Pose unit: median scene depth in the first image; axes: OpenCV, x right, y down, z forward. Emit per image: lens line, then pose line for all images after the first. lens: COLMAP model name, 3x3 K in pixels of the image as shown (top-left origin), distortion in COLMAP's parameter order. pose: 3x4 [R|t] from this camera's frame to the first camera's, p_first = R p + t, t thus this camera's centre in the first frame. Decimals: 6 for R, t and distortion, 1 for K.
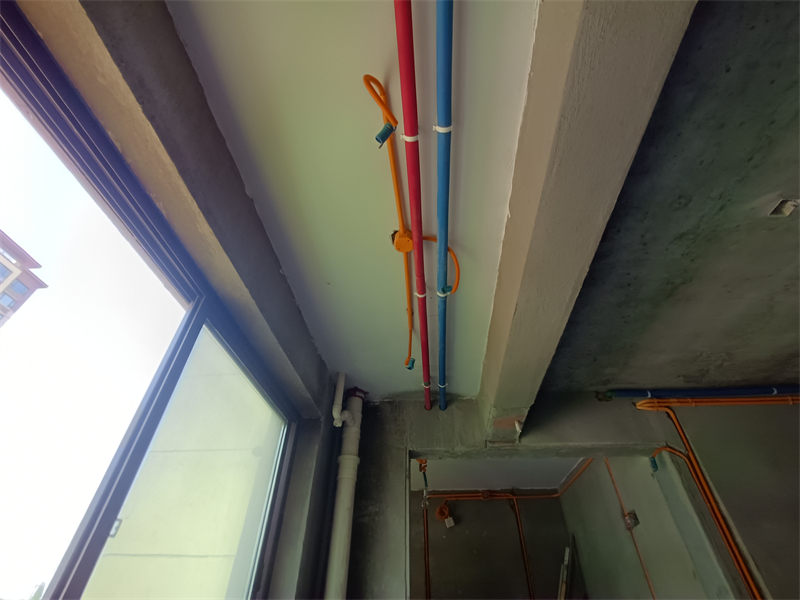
lens RADIAL K [[368.8, 0, 397.1], [0, 368.8, 305.9], [0, 0, 1]] dist [-0.008387, 0.005908]
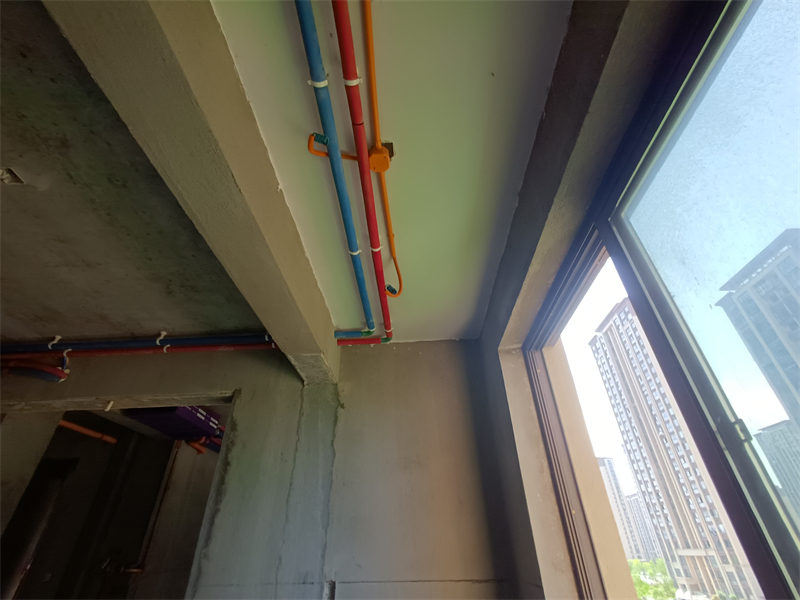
lens RADIAL K [[368.8, 0, 397.1], [0, 368.8, 305.9], [0, 0, 1]] dist [-0.008387, 0.005908]
pose [[-0.999478, -0.006786, -0.031597, -0.001801], [0.028594, 0.269906, -0.962462, 0.950392], [0.015060, -0.962863, -0.269571, 1.093136]]
